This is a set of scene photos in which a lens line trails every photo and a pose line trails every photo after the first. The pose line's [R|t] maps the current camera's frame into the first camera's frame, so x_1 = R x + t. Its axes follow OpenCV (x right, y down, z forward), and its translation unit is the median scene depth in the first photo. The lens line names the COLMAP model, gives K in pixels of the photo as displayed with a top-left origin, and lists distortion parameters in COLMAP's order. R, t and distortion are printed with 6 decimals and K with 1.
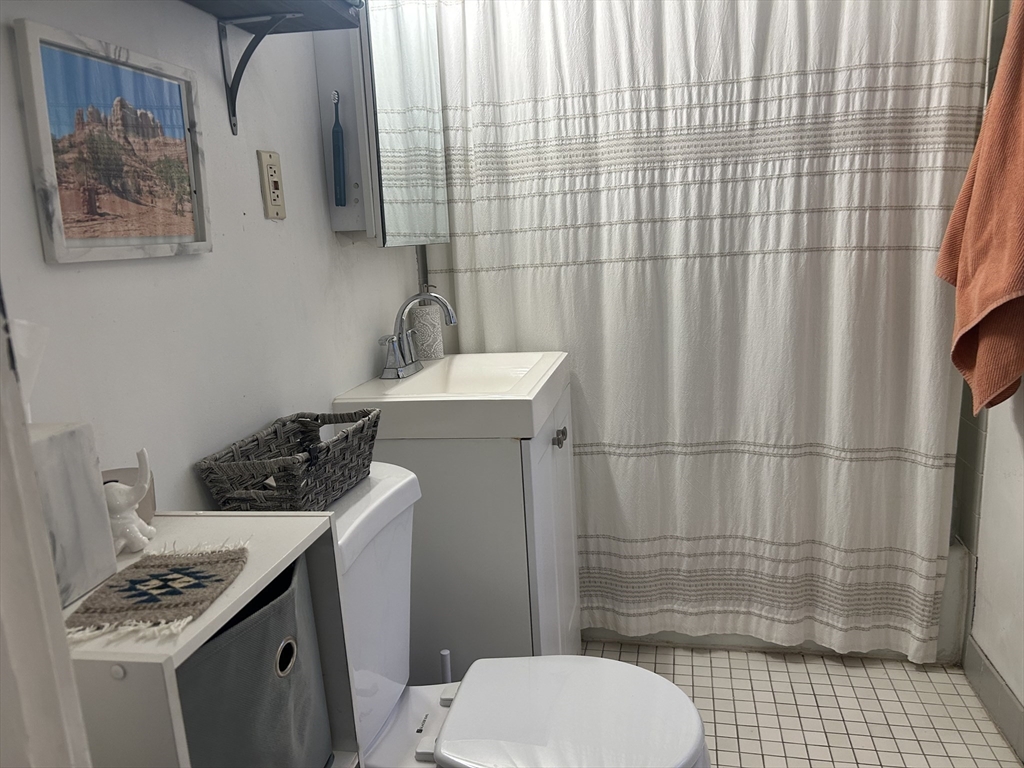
lens RADIAL K [[761.8, 0, 522.1], [0, 761.8, 383.2], [0, 0, 1]] dist [0.058899, -0.066624]
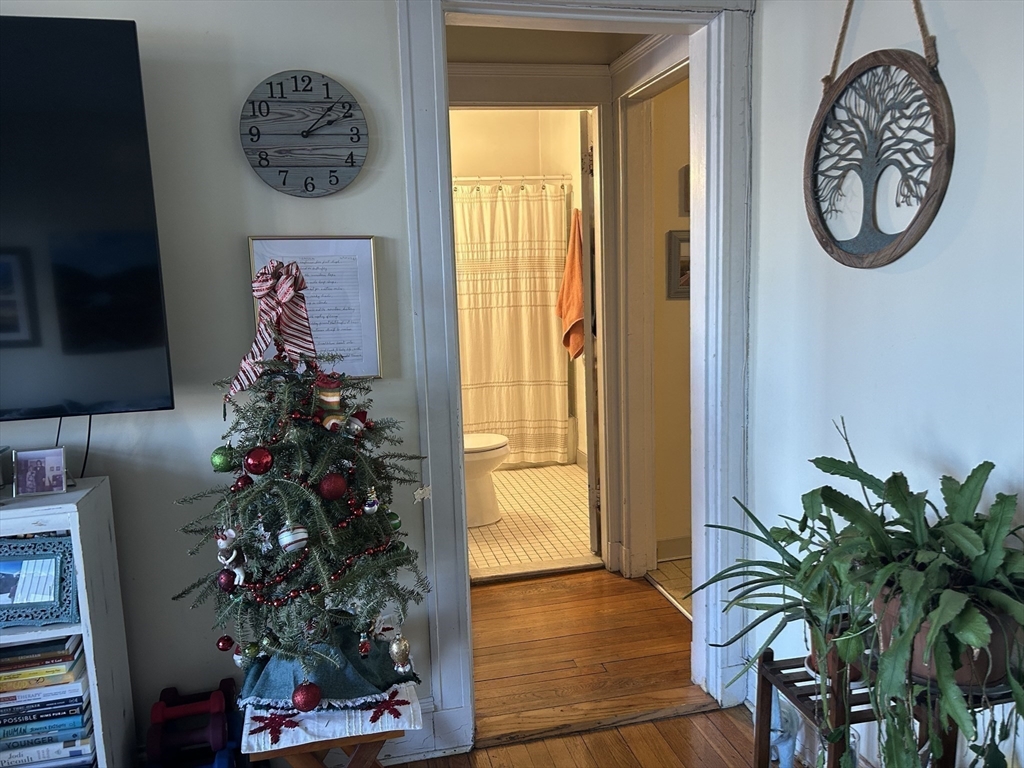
lens RADIAL K [[761.8, 0, 506.9], [0, 761.8, 393.7], [0, 0, 1]] dist [0.058899, -0.066624]
pose [[0.912754, -0.046508, 0.405854, -0.740416], [0.073231, 0.996033, -0.050555, 0.262811], [-0.401893, 0.075866, 0.912539, -1.390982]]
